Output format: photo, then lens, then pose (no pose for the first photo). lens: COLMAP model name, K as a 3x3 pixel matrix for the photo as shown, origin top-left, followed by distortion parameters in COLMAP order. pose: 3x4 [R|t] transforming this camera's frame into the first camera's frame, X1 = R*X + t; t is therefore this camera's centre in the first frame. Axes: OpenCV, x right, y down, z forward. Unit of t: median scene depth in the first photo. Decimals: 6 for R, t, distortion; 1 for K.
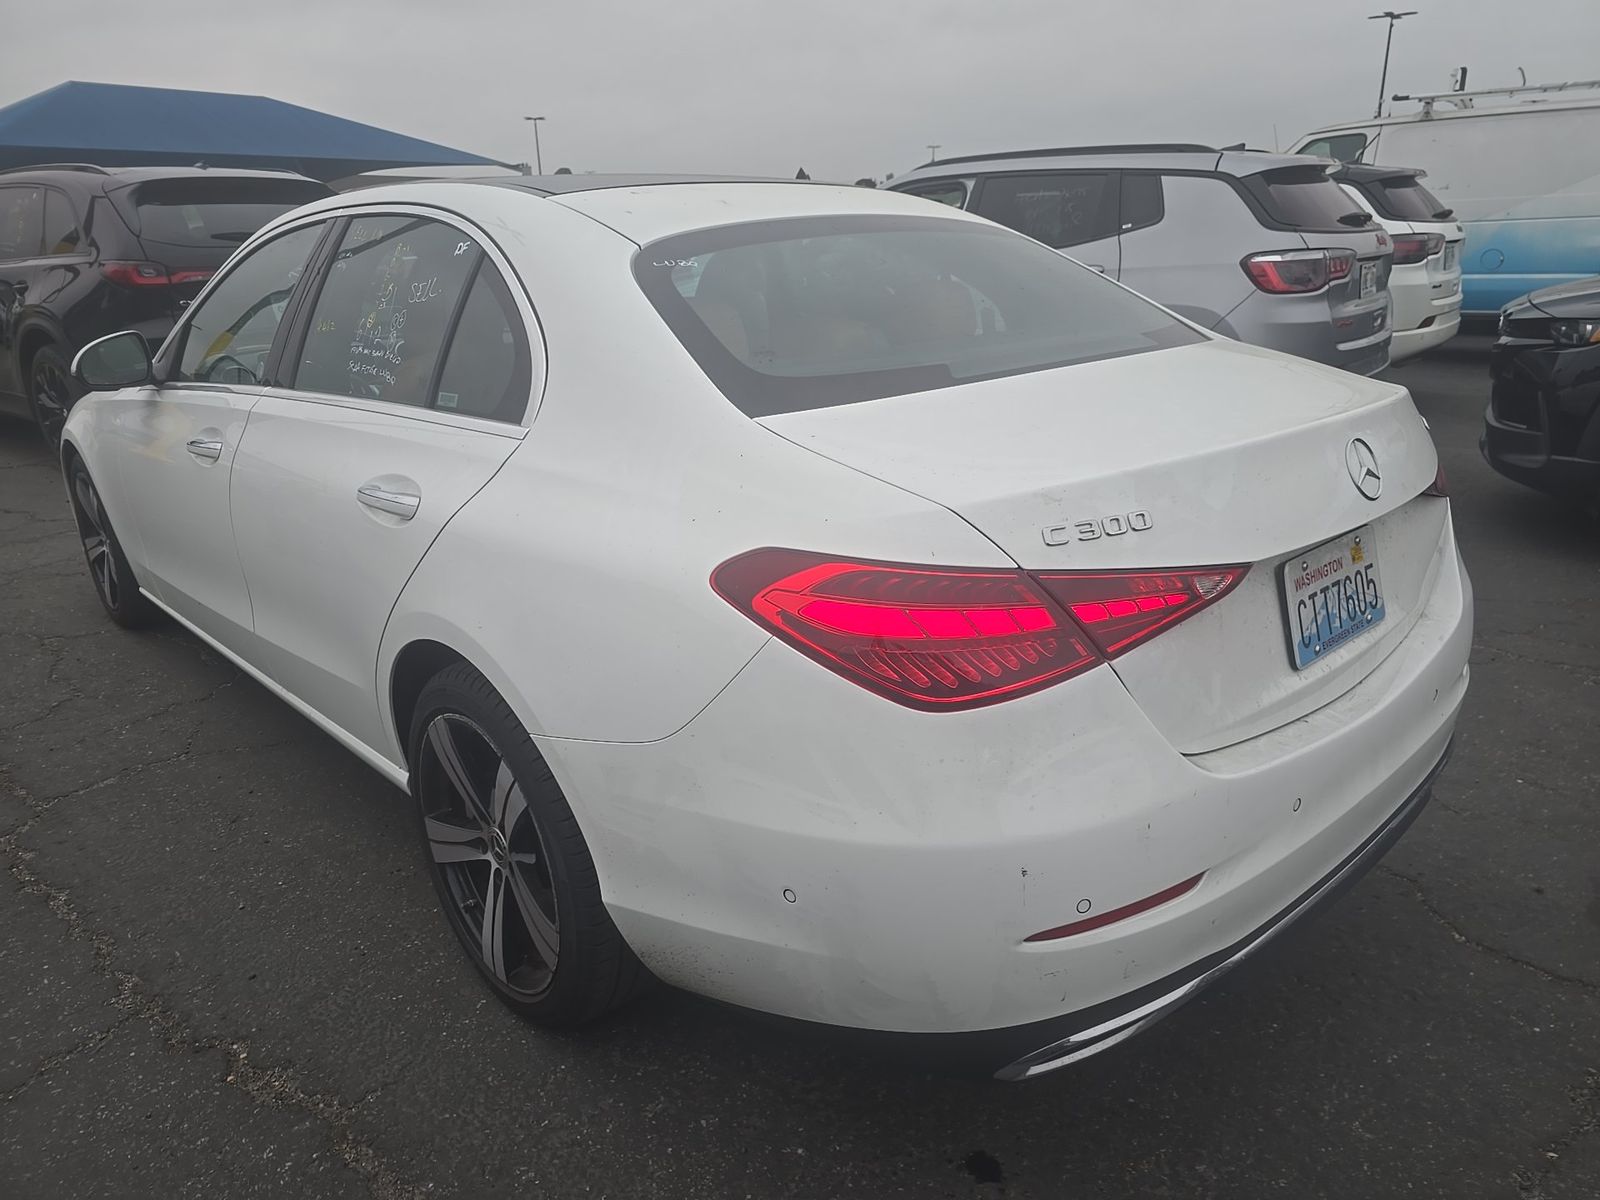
lens RADIAL K [[1072.4, 0, 796.8], [0, 1072.4, 611.4], [0, 0, 1]] dist [0.016290, -0.018137]
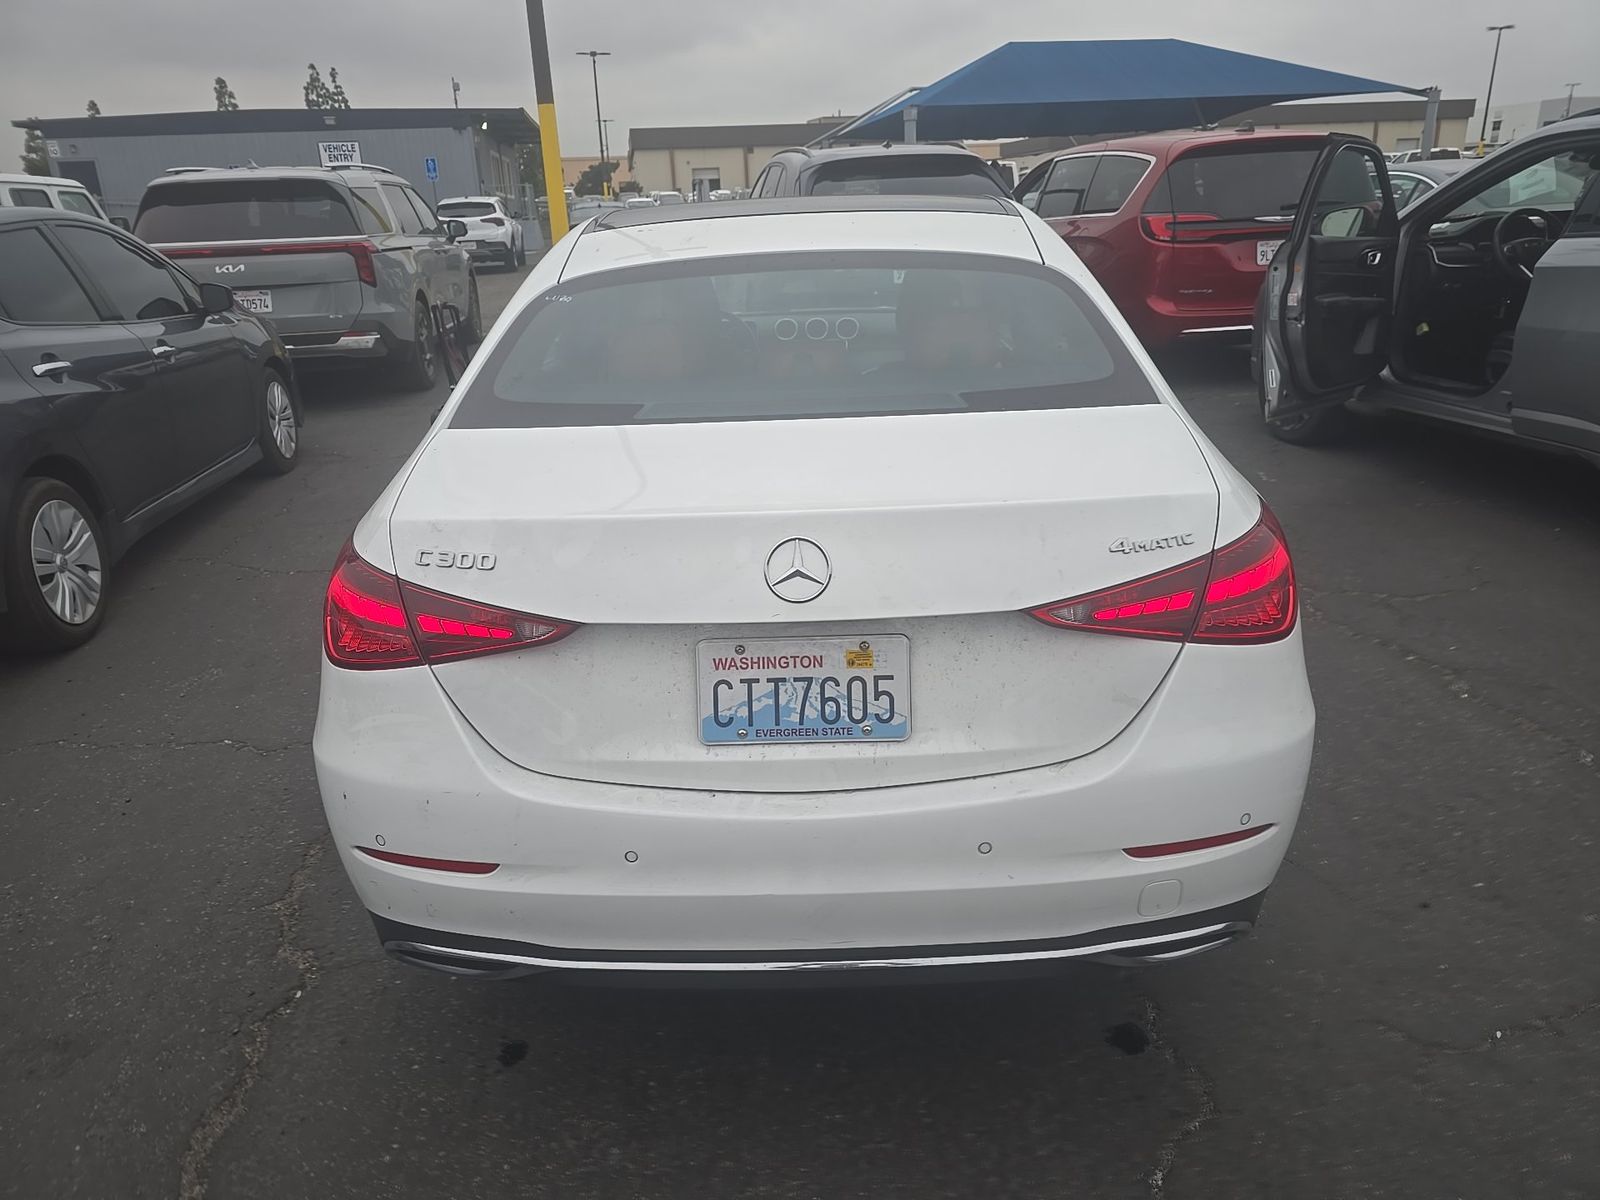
lens RADIAL K [[1072.4, 0, 805.4], [0, 1072.4, 602.9], [0, 0, 1]] dist [0.016290, -0.018137]
pose [[0.727615, 0.237222, -0.643663, 1.111719], [-0.206148, 0.970548, 0.124659, -0.214348], [0.654277, 0.041986, 0.755088, 0.267741]]
